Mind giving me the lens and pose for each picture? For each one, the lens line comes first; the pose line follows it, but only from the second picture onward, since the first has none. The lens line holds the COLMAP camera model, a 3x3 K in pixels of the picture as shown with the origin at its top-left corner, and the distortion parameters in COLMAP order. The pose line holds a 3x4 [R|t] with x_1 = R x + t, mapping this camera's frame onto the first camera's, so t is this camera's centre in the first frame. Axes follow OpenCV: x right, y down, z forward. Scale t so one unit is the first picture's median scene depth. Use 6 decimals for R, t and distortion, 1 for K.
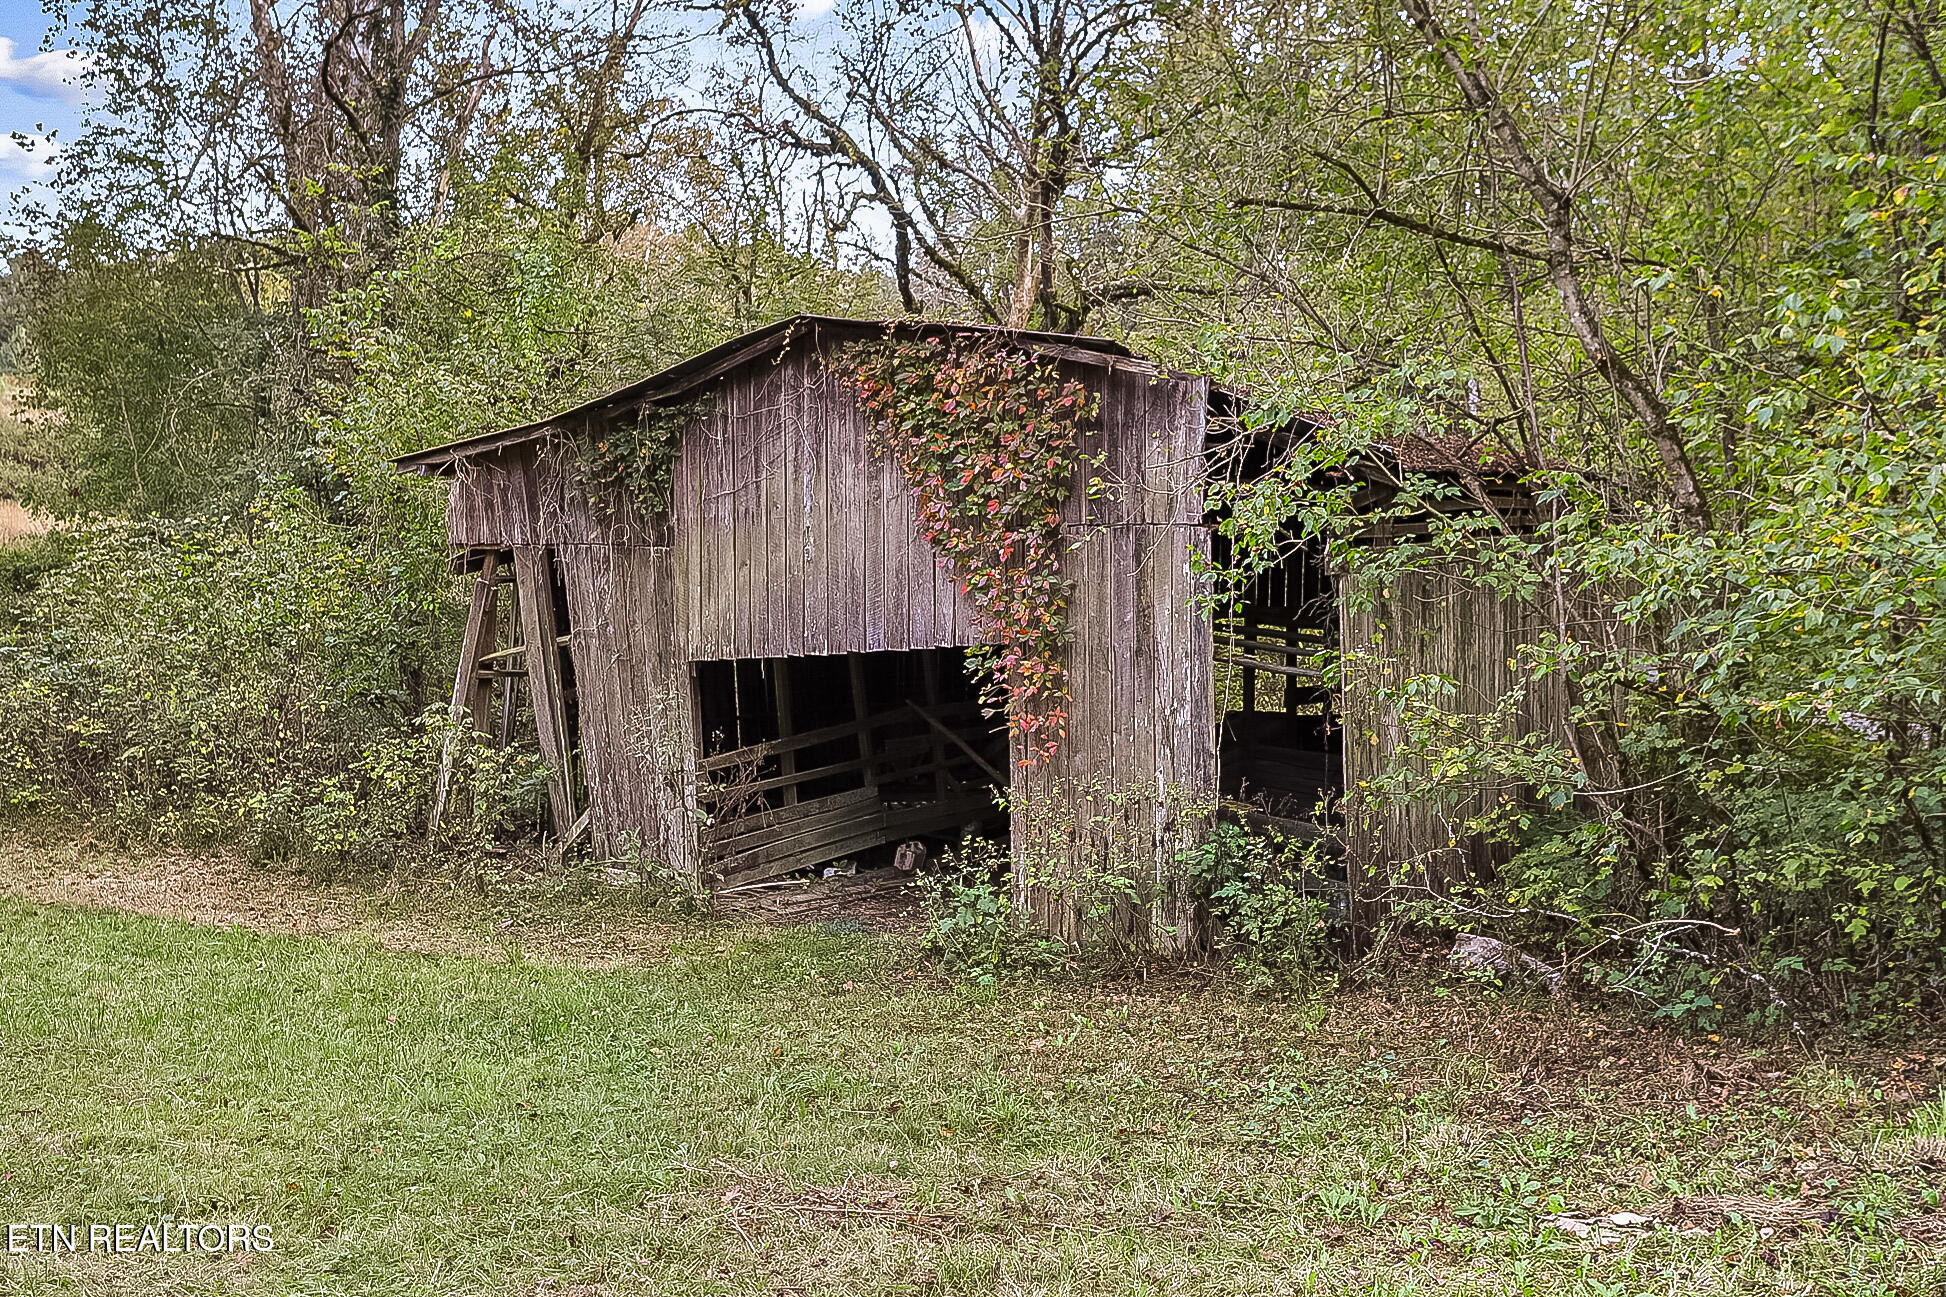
lens RADIAL K [[1809.3, 0, 973.0], [0, 1809.3, 641.9], [0, 0, 1]] dist [0.000100, 0.000000]
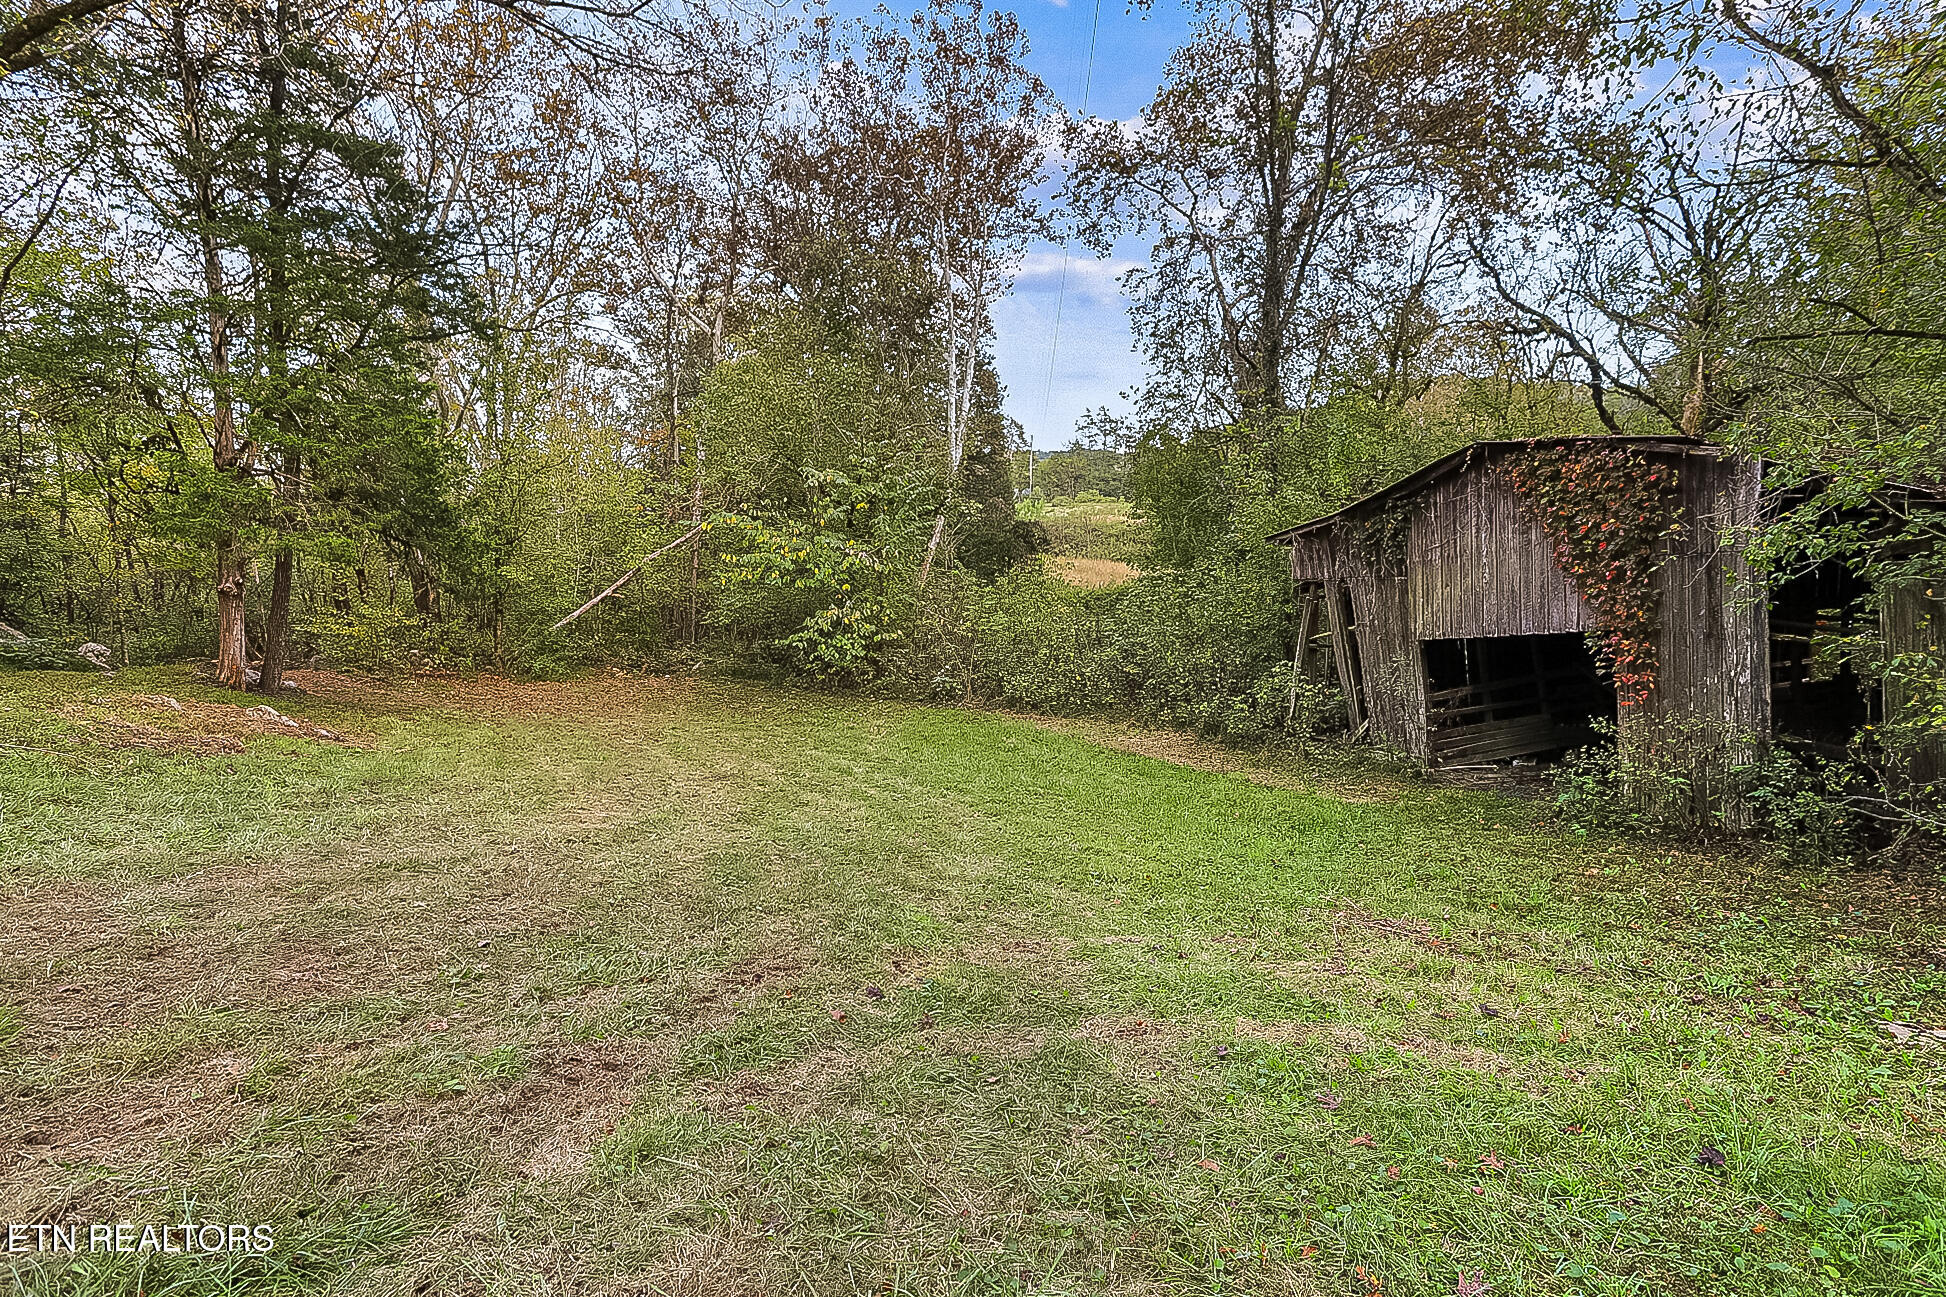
lens RADIAL K [[958.4, 0, 973.3], [0, 958.4, 653.8], [0, 0, 1]] dist [-0.000792, -0.000175]
pose [[0.786405, 0.008820, -0.617649, 0.095102], [0.009710, 0.999598, 0.026637, -0.005845], [0.617635, -0.026945, 0.786003, -0.032525]]
